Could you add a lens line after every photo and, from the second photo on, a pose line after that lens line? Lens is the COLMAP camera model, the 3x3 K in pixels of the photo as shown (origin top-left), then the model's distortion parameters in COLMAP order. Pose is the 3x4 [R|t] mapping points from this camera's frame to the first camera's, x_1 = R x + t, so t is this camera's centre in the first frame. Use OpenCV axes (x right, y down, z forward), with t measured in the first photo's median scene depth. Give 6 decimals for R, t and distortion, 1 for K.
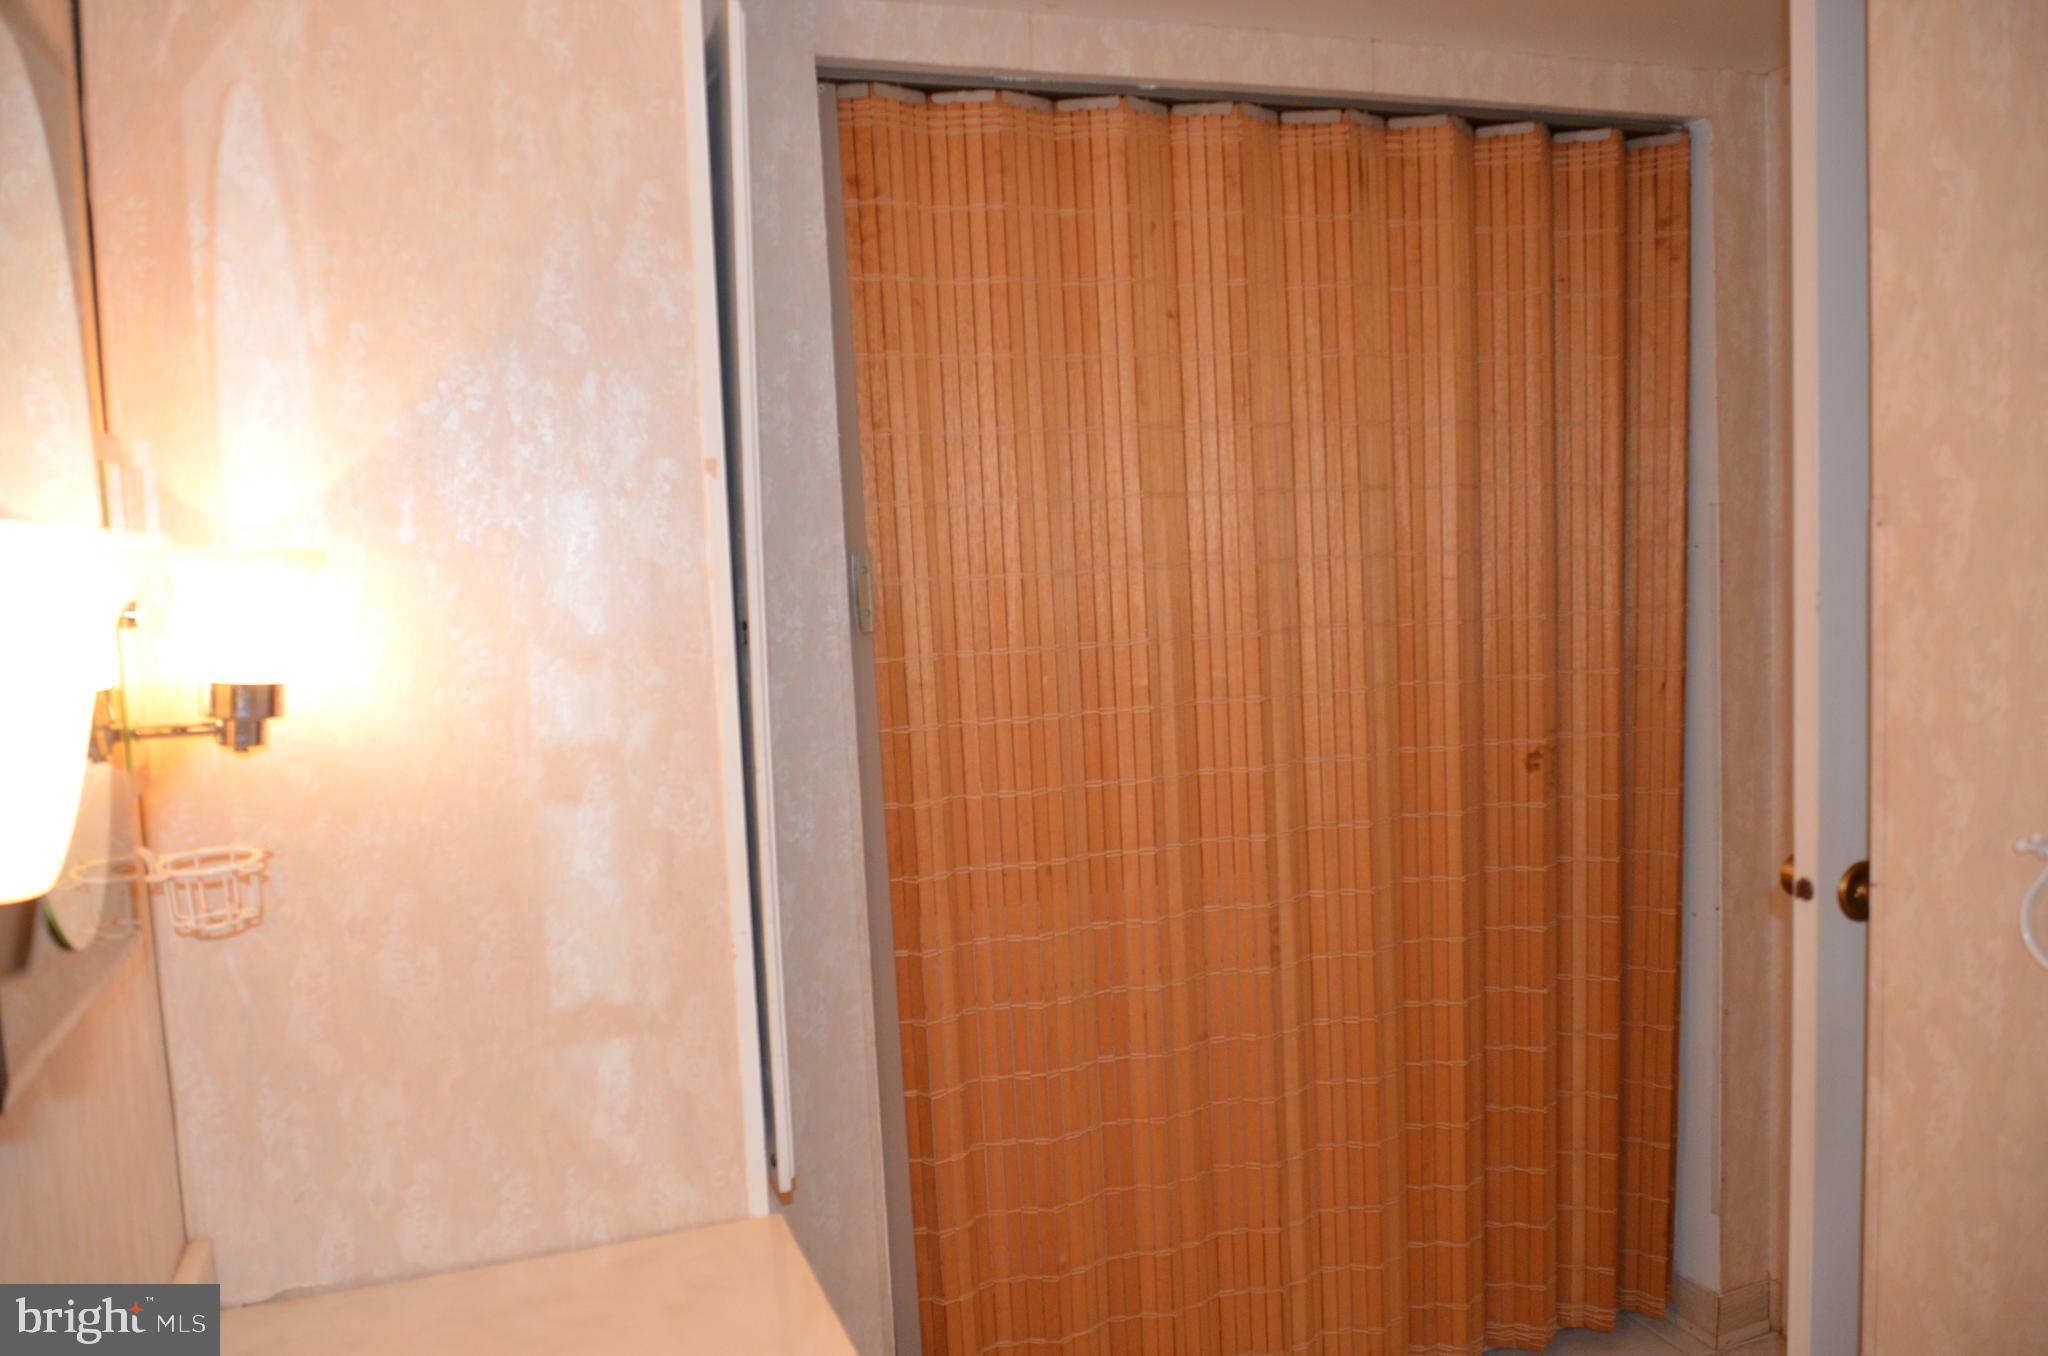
lens RADIAL K [[1551.5, 0, 1005.4], [0, 1551.5, 686.3], [0, 0, 1]] dist [-0.036940, 0.006711]
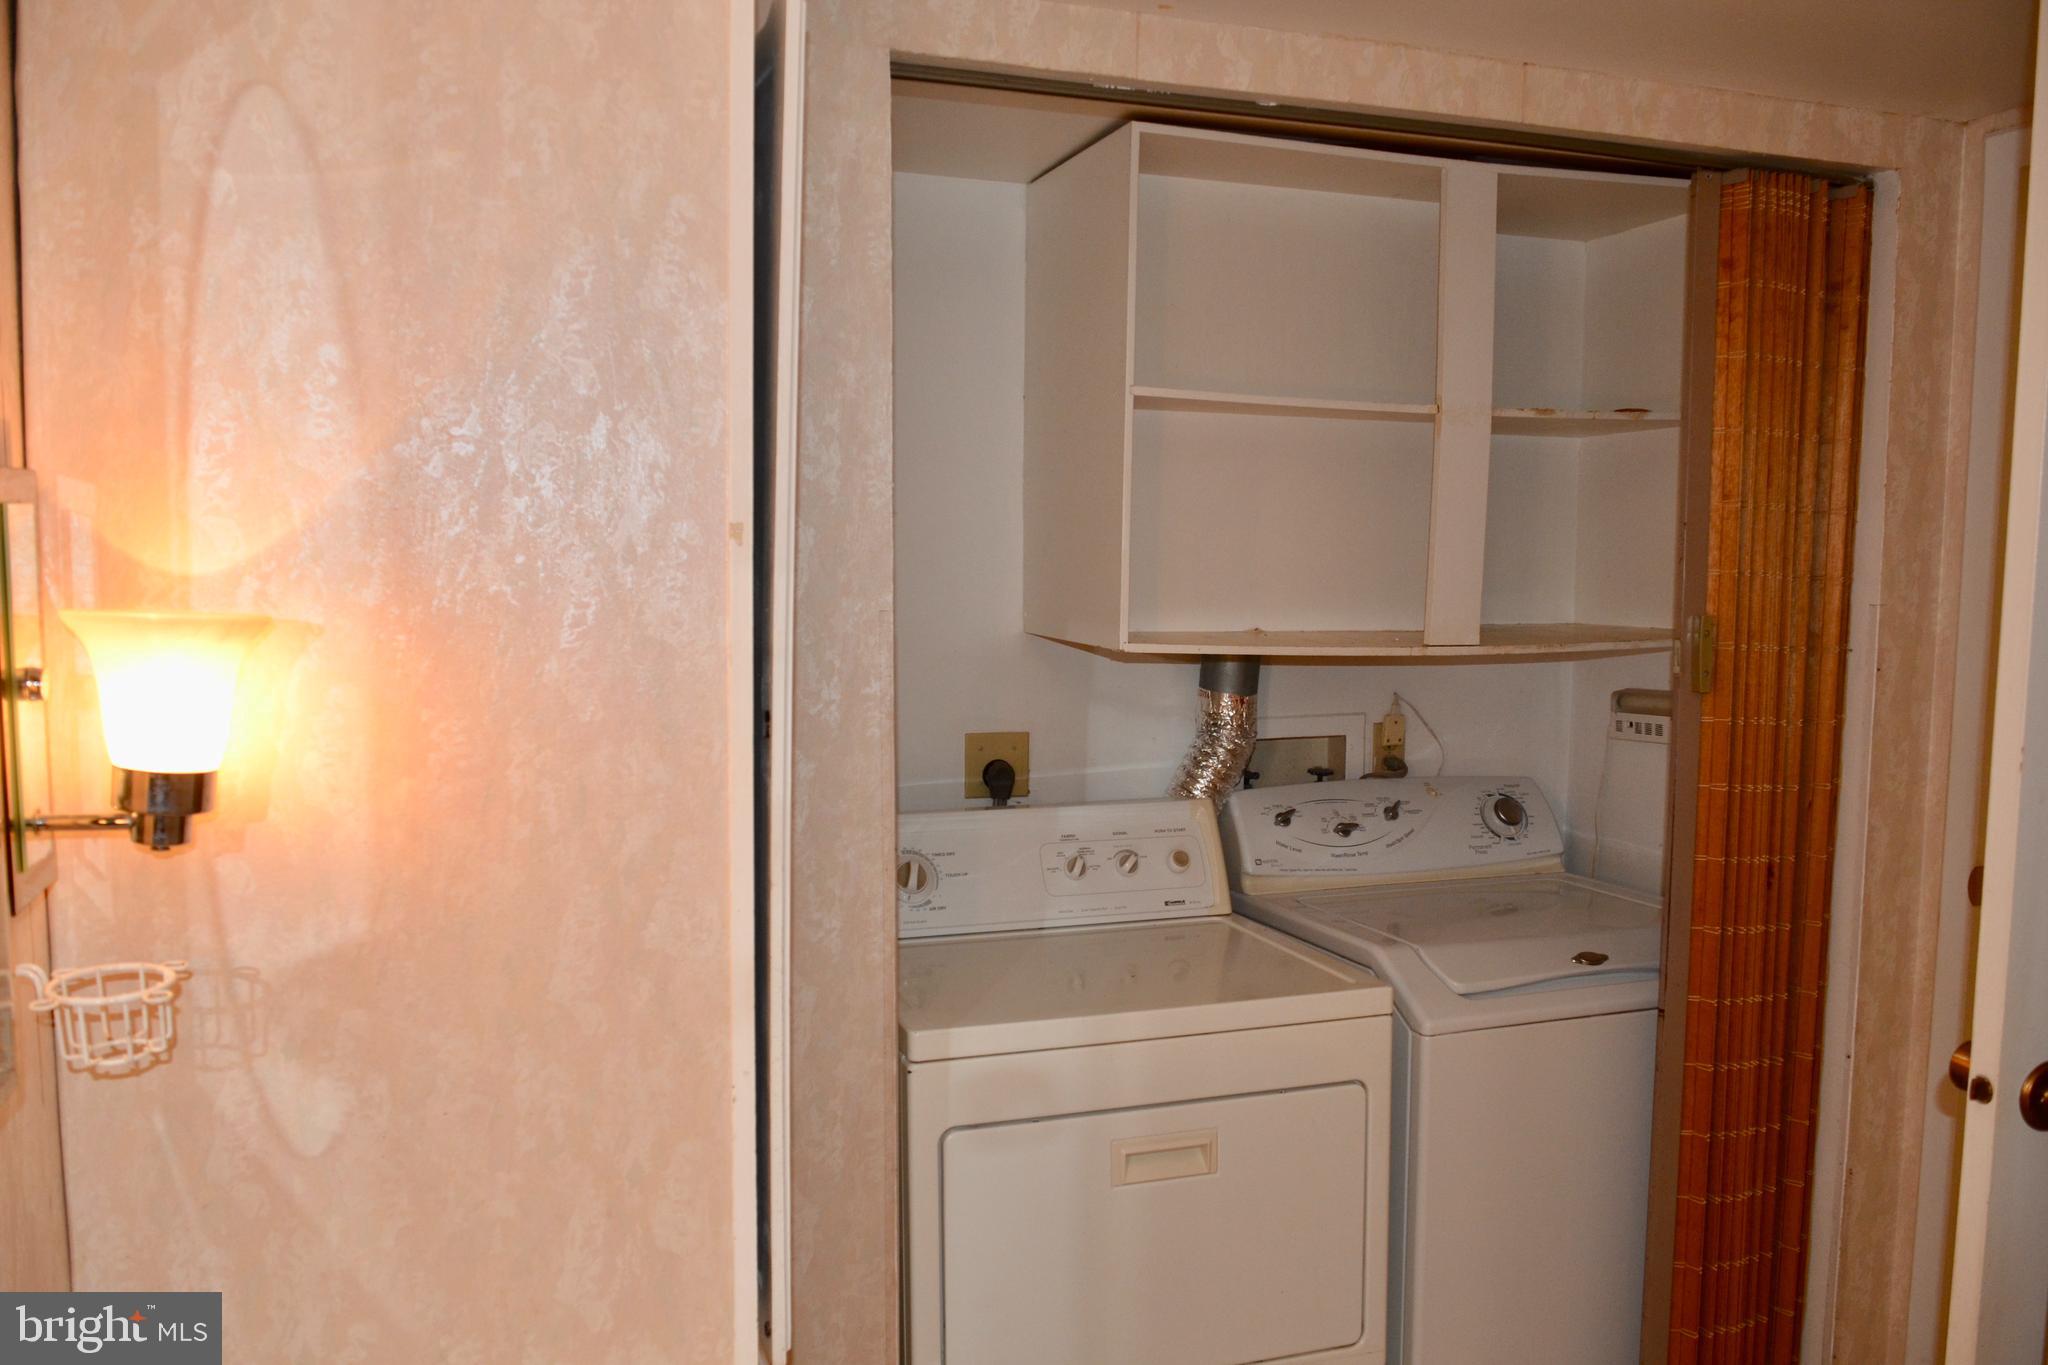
lens RADIAL K [[1551.5, 0, 1043.0], [0, 1551.5, 675.4], [0, 0, 1]] dist [-0.036940, 0.006711]
pose [[0.998241, 0.057495, -0.014446, -0.004816], [-0.057392, 0.998324, 0.007423, -0.079675], [0.014848, -0.006581, 0.999868, 0.149182]]
